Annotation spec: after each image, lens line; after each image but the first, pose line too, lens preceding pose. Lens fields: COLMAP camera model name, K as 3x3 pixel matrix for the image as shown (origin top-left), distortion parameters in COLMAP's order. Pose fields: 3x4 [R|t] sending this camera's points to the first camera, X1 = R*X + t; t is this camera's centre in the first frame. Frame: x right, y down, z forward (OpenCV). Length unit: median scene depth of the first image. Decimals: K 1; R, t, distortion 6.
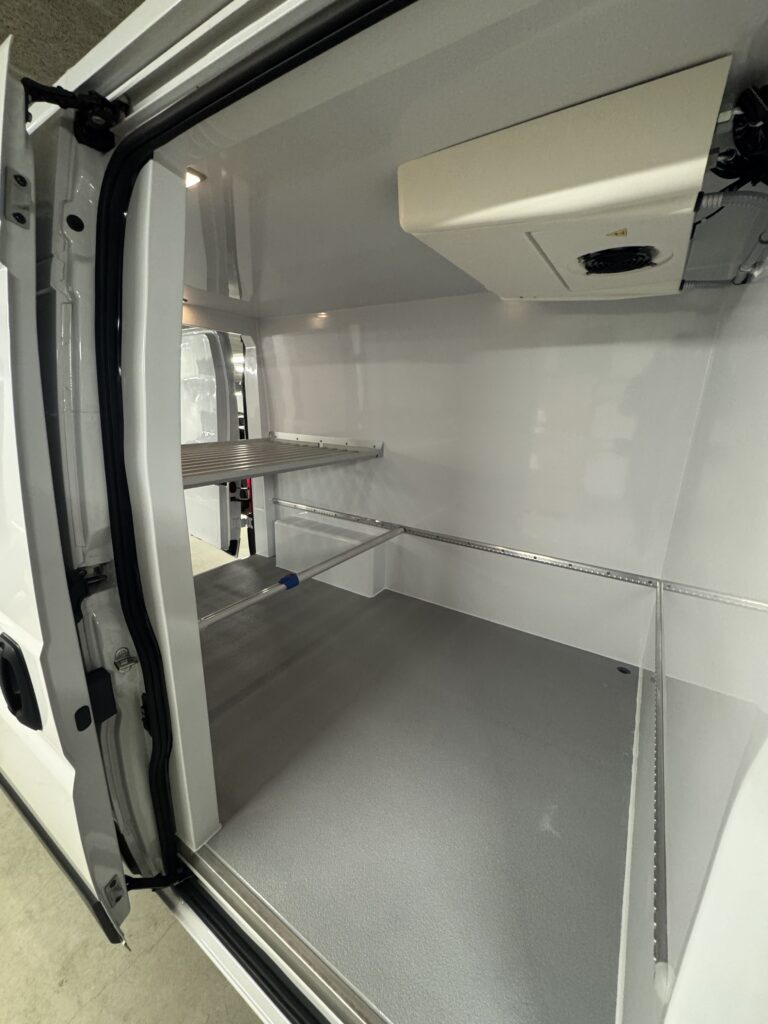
lens RADIAL K [[404.3, 0, 384.0], [0, 404.3, 512.0], [0, 0, 1]] dist [0.027834, 0.000185]
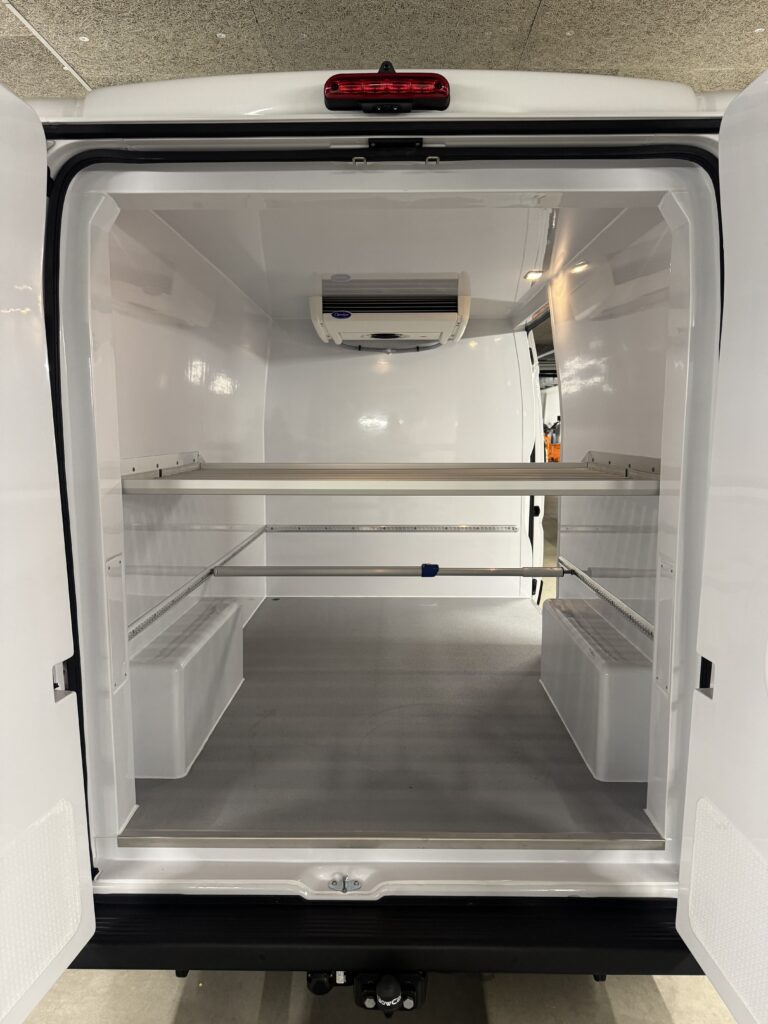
lens RADIAL K [[701.1, 0, 384.0], [0, 701.1, 512.0], [0, 0, 1]] dist [0.213333, -0.214054]
pose [[-0.529700, -0.124938, 0.838933, -1.081502], [0.215852, 0.936671, 0.275782, -0.315045], [-0.820260, 0.327167, -0.469186, 1.248304]]
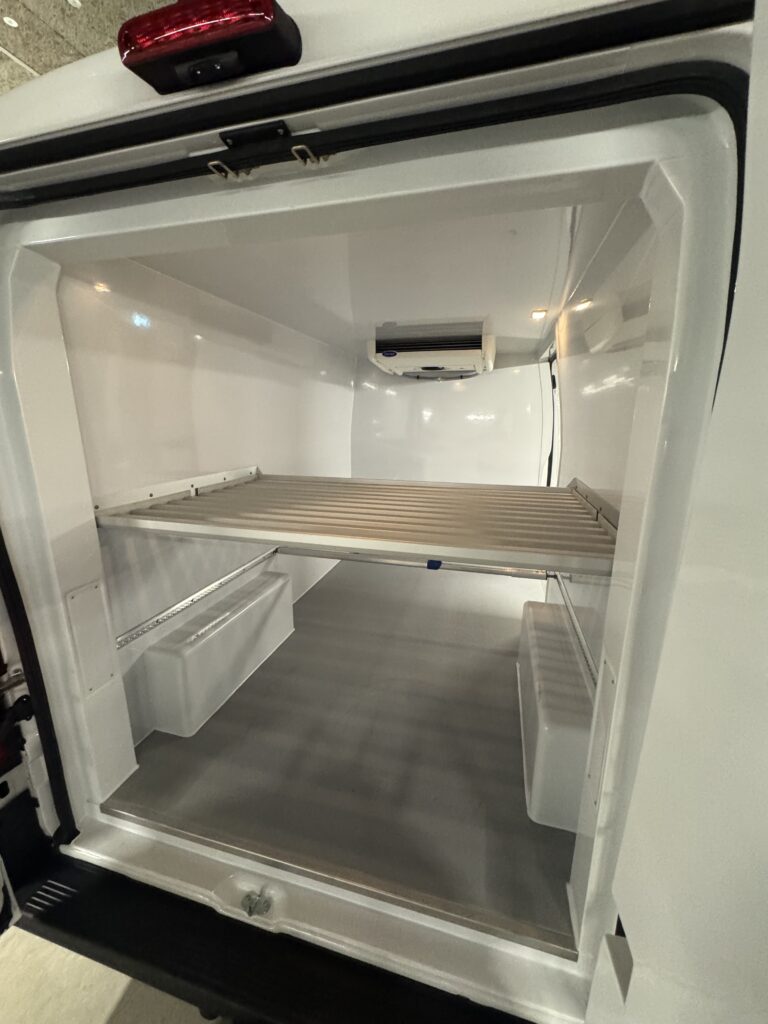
lens RADIAL K [[404.3, 0, 384.0], [0, 404.3, 512.0], [0, 0, 1]] dist [0.027834, 0.000185]
pose [[-0.305141, -0.241682, 0.921129, -0.865441], [0.243246, 0.915394, 0.320756, -0.277975], [-0.920717, 0.321937, -0.220537, 0.913428]]
